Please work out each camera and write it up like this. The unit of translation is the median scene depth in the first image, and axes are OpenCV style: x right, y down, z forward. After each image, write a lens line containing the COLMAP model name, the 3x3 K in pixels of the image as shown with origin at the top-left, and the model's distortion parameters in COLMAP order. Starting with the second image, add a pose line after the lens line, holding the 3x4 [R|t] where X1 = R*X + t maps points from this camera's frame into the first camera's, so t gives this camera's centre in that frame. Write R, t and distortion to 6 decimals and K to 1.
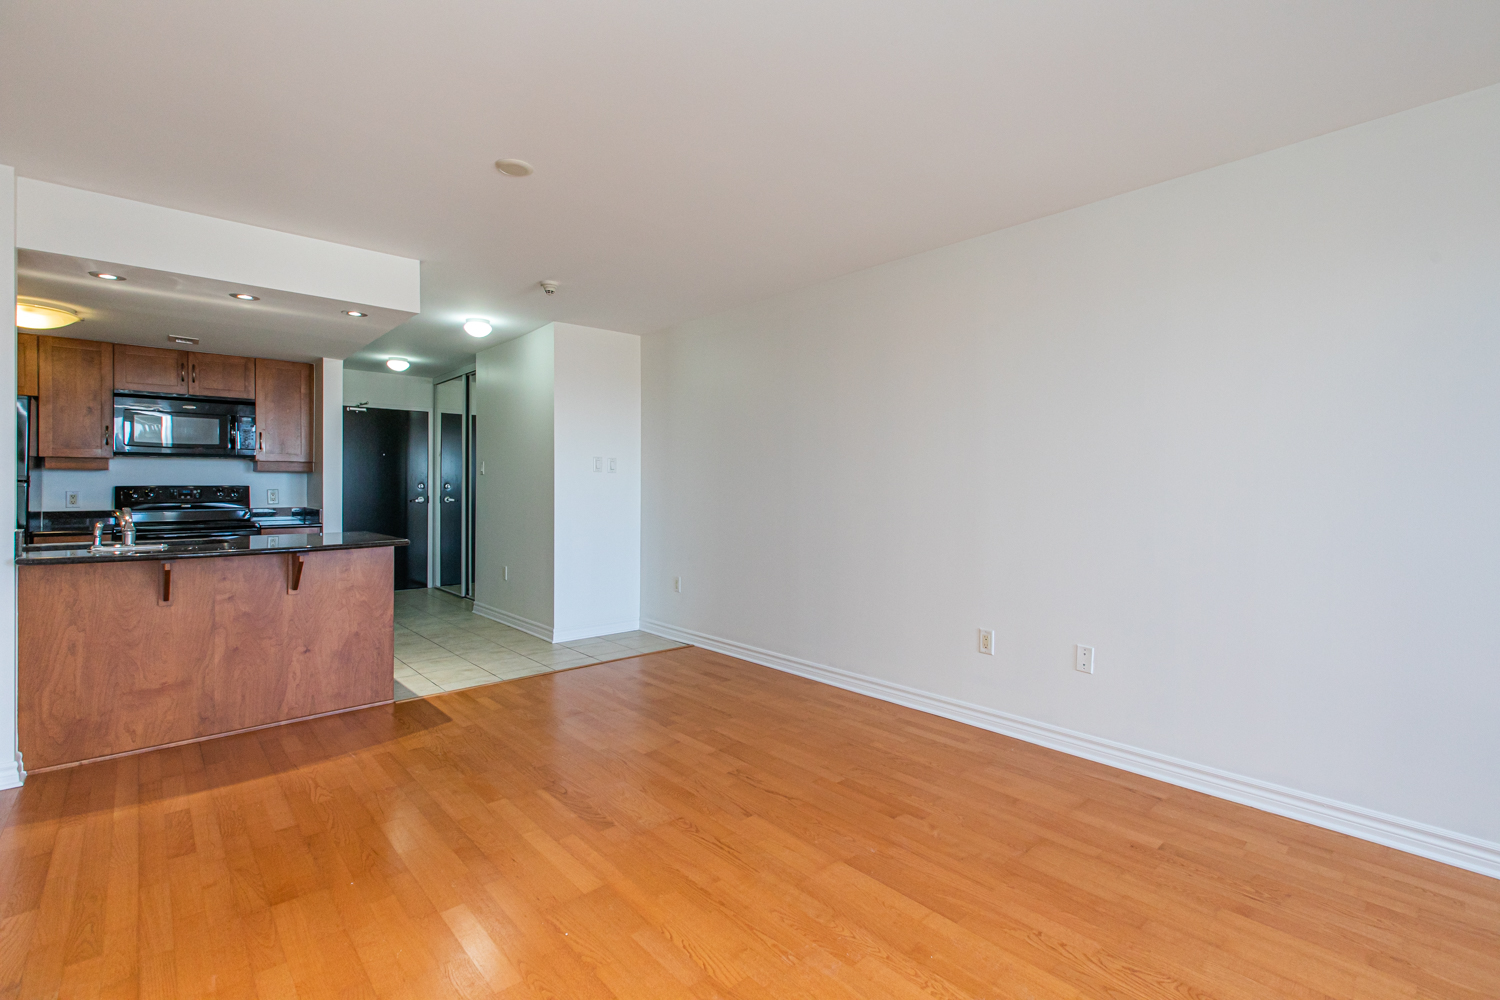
lens RADIAL K [[679.0, 0, 744.2], [0, 679.0, 480.1], [0, 0, 1]] dist [0.000529, -0.000852]
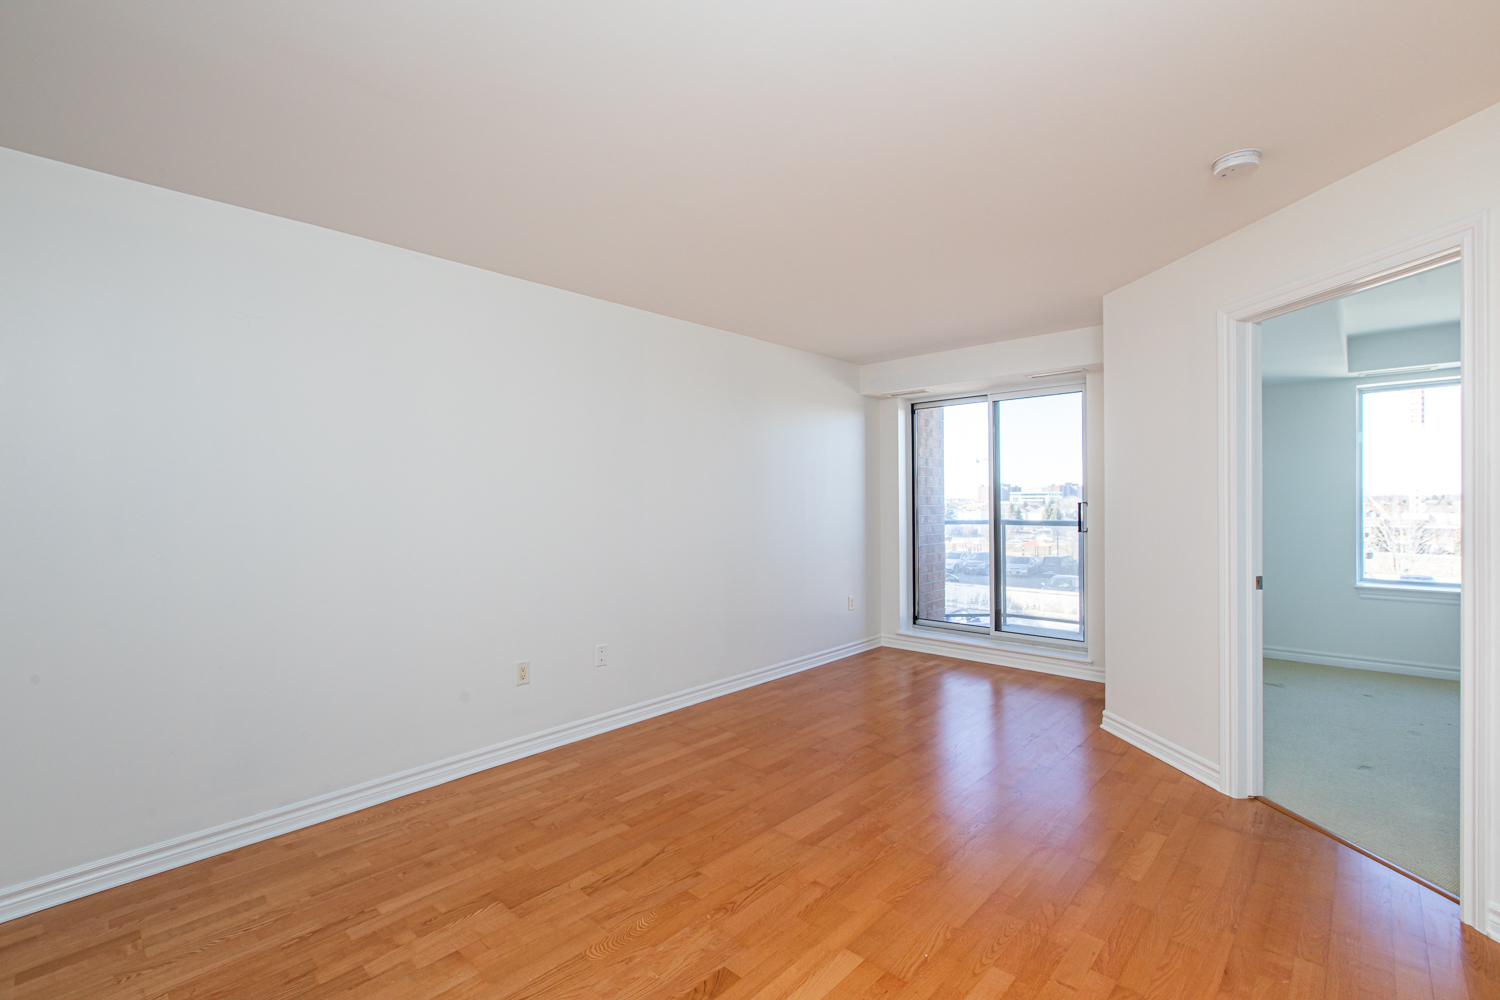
lens RADIAL K [[679.0, 0, 765.8], [0, 679.0, 475.2], [0, 0, 1]] dist [0.000529, -0.000852]
pose [[-0.114213, 0.032581, 0.992922, -1.229397], [0.003700, 0.999469, -0.032370, -0.043119], [-0.993449, -0.000023, -0.114273, 1.287707]]
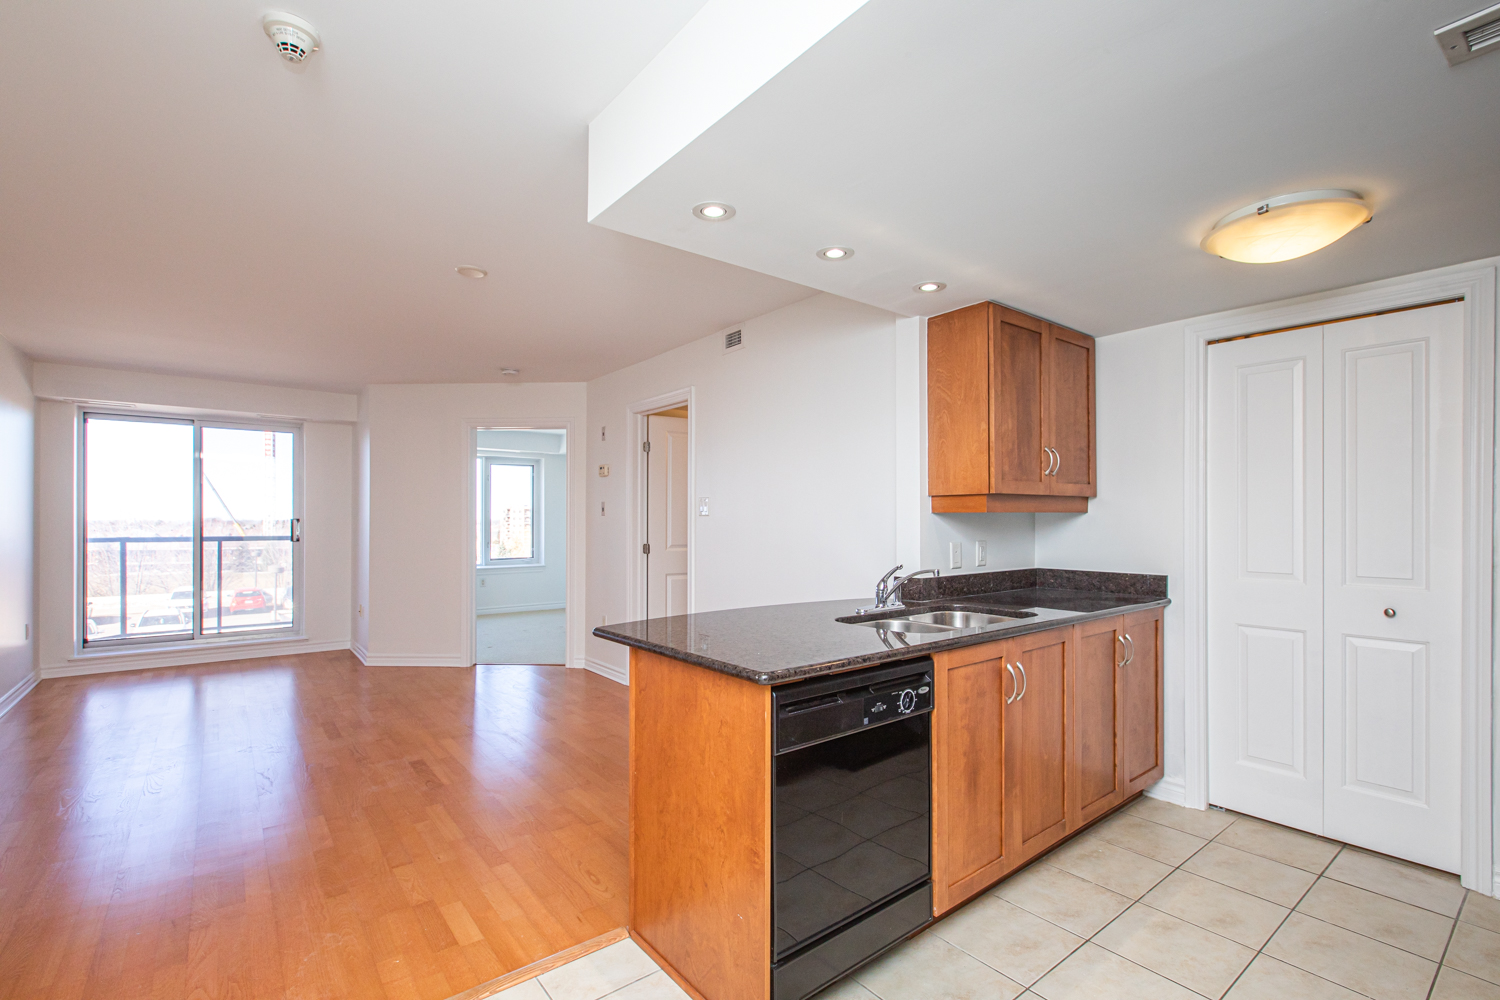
lens RADIAL K [[679.0, 0, 760.8], [0, 679.0, 517.2], [0, 0, 1]] dist [0.000529, -0.000852]
pose [[-0.998916, 0.000477, 0.046555, -1.265382], [0.000310, 0.999994, -0.003577, -0.023417], [-0.046556, -0.003559, -0.998909, 3.018286]]
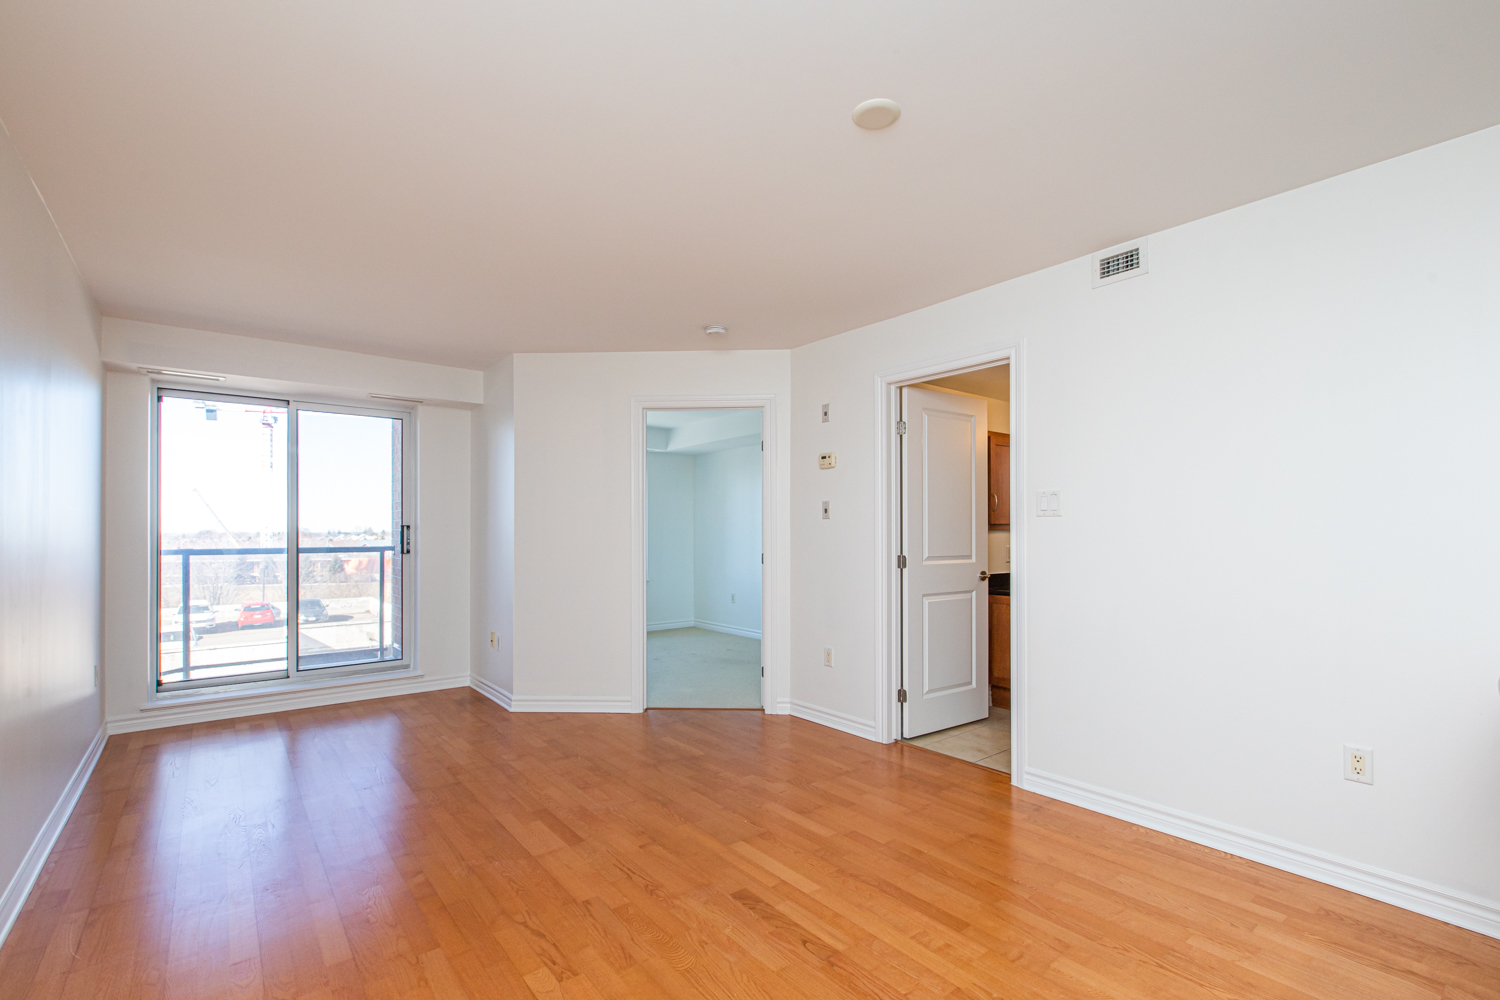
lens RADIAL K [[679.0, 0, 749.6], [0, 679.0, 524.7], [0, 0, 1]] dist [0.000529, -0.000852]
pose [[-0.998794, 0.003941, 0.048934, -0.328542], [0.003548, 0.999961, -0.008108, -0.004460], [-0.048964, -0.007925, -0.998769, 2.417488]]
